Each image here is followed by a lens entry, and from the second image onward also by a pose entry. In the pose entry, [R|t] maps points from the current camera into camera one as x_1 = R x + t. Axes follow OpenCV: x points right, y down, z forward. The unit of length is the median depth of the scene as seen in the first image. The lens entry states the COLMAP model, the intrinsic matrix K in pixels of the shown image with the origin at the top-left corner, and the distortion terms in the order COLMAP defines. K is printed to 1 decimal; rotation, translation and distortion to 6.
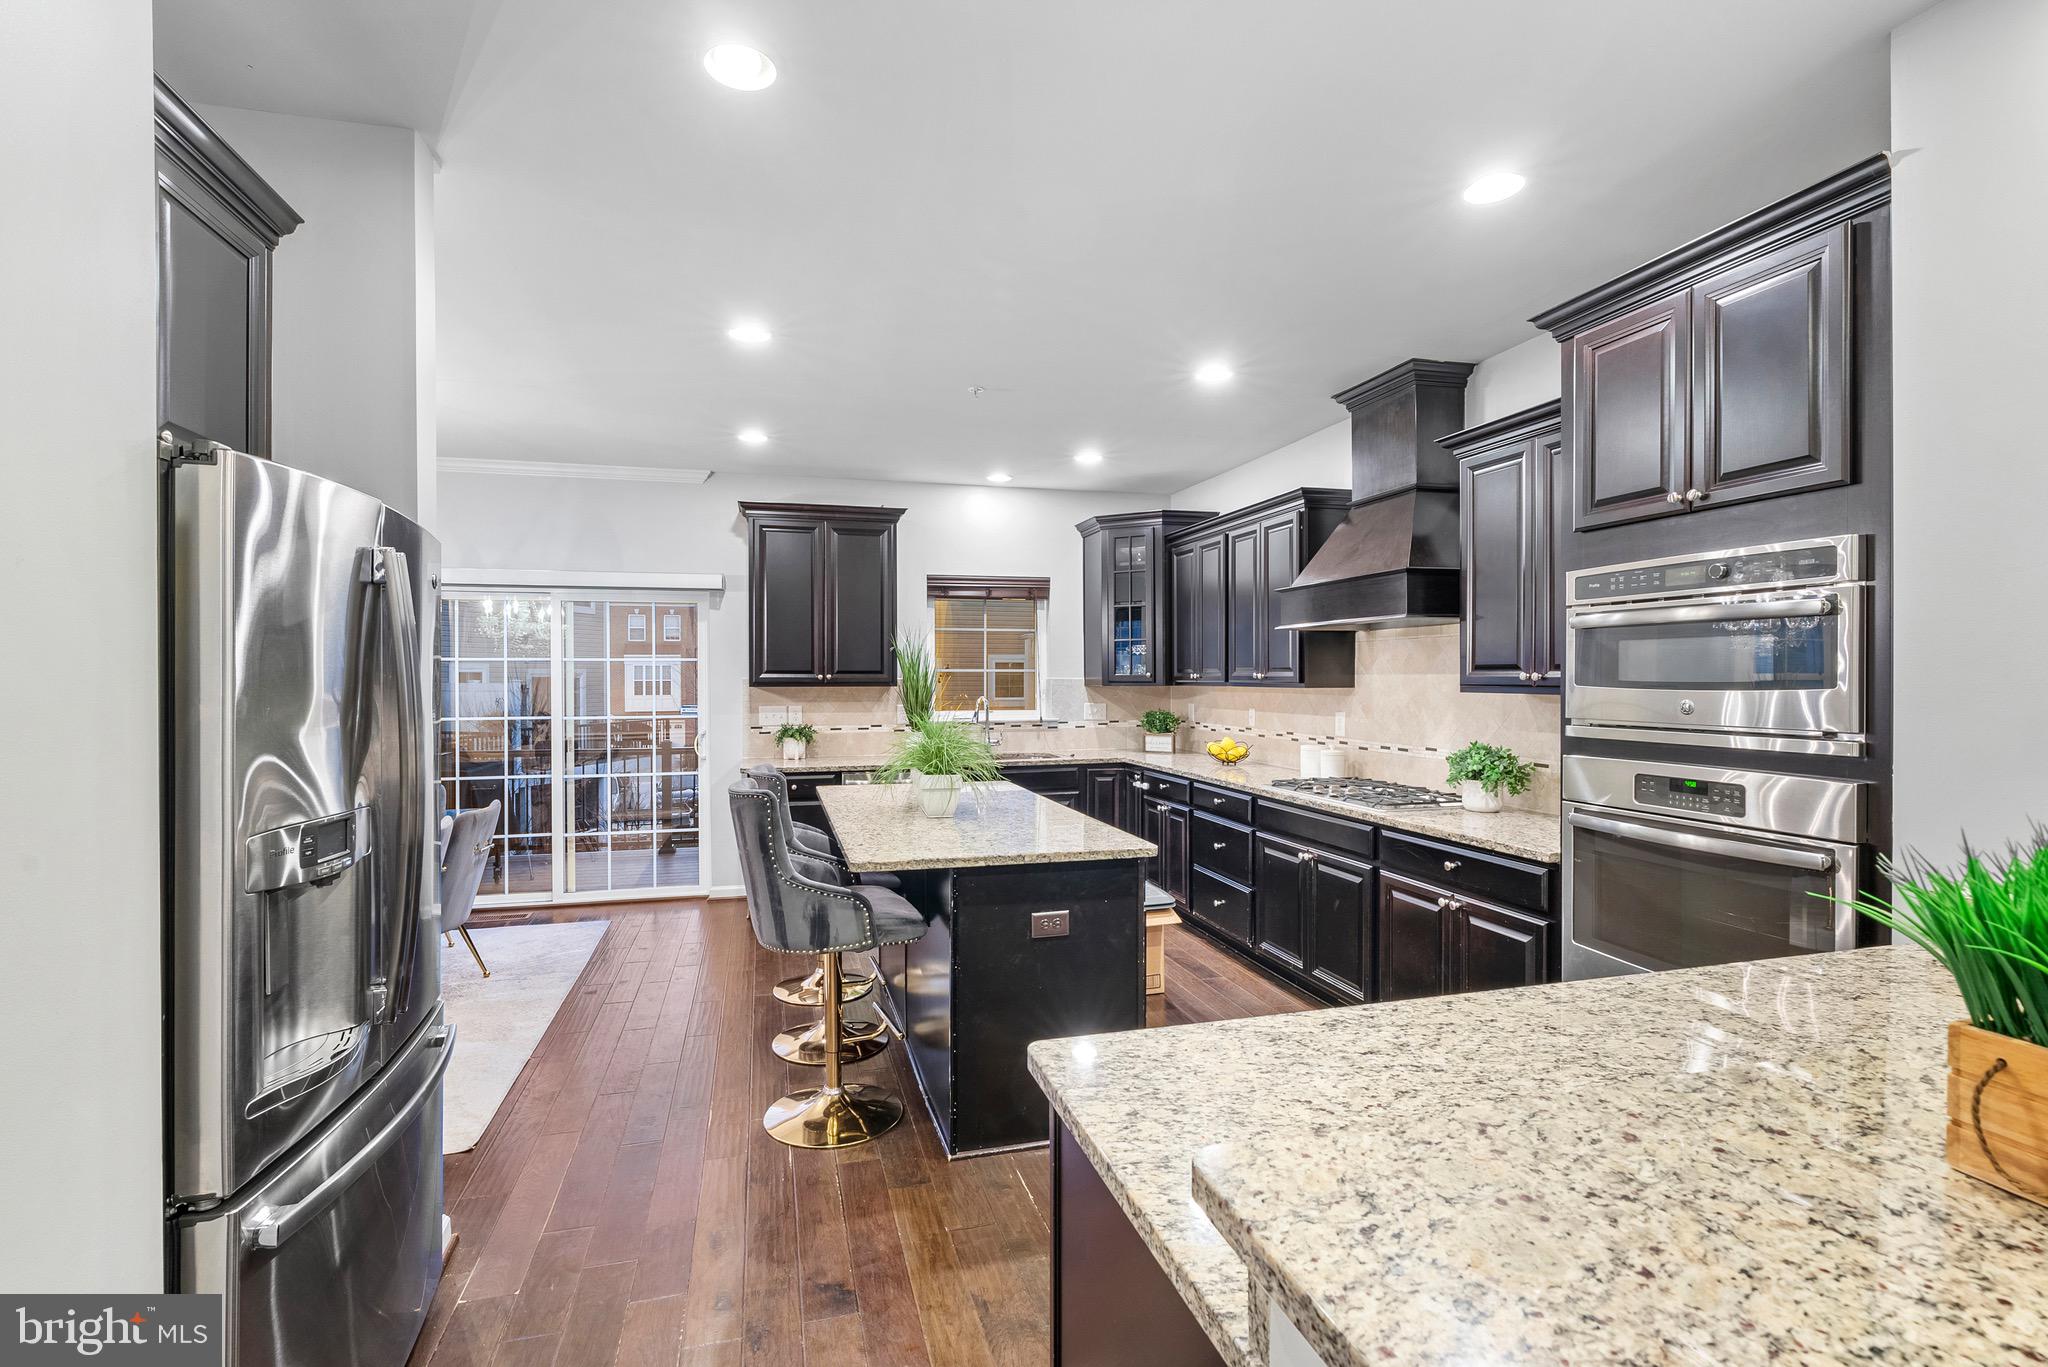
lens RADIAL K [[927.1, 0, 1024.8], [0, 927.1, 679.7], [0, 0, 1]] dist [-0.007804, 0.000973]
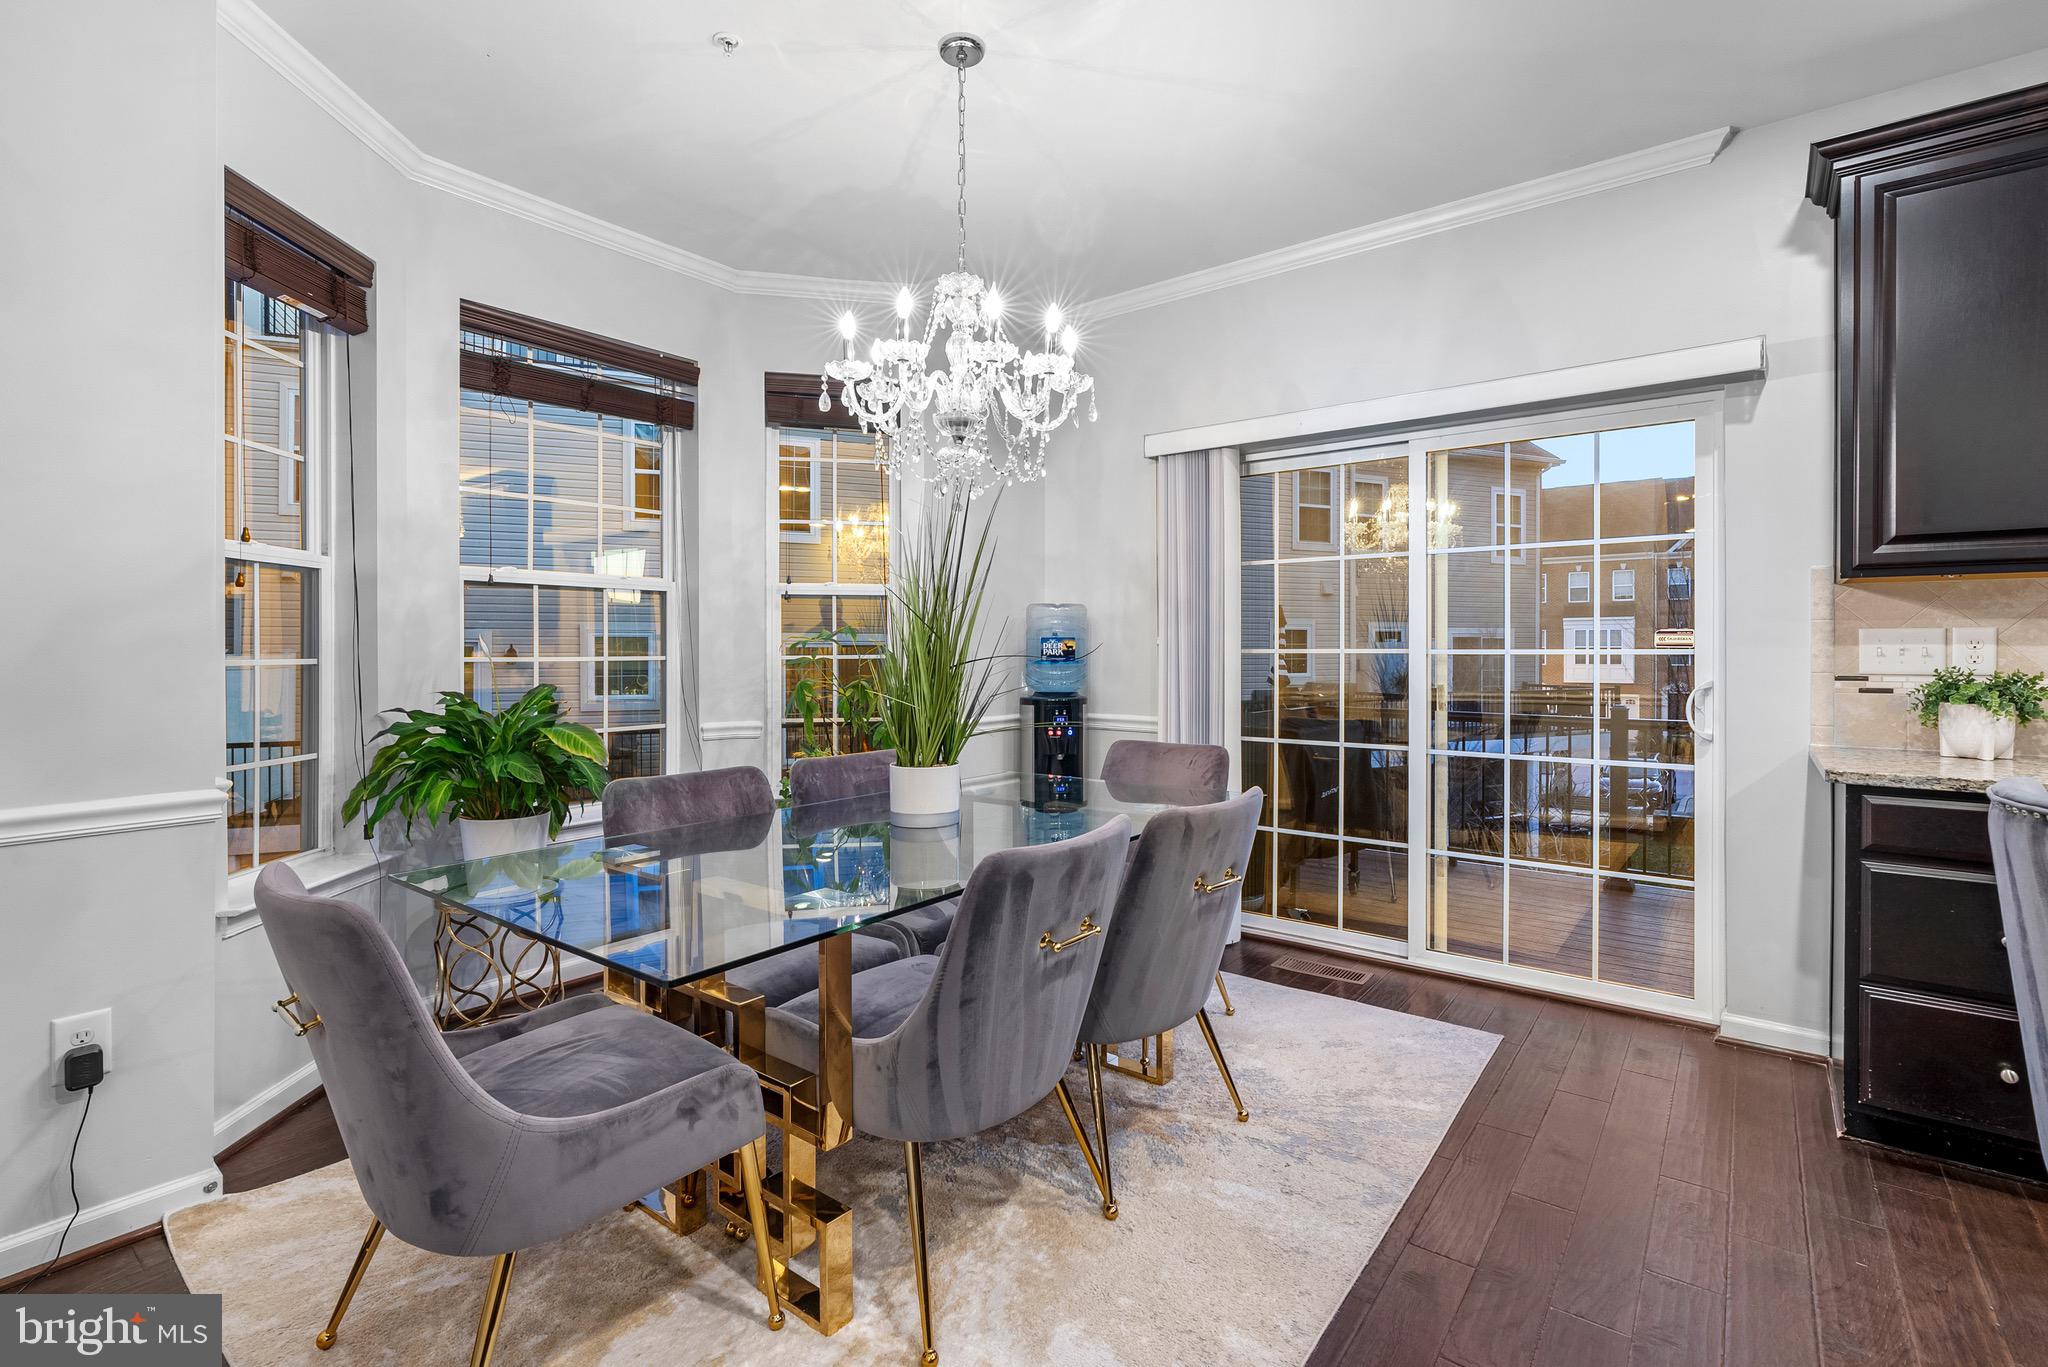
lens RADIAL K [[927.1, 0, 1027.1], [0, 927.1, 662.3], [0, 0, 1]] dist [-0.007804, 0.000973]
pose [[0.594840, 0.010283, -0.803778, -0.173721], [-0.003072, 0.999940, 0.010519, 0.041428], [0.803838, -0.003788, 0.594836, 0.434893]]
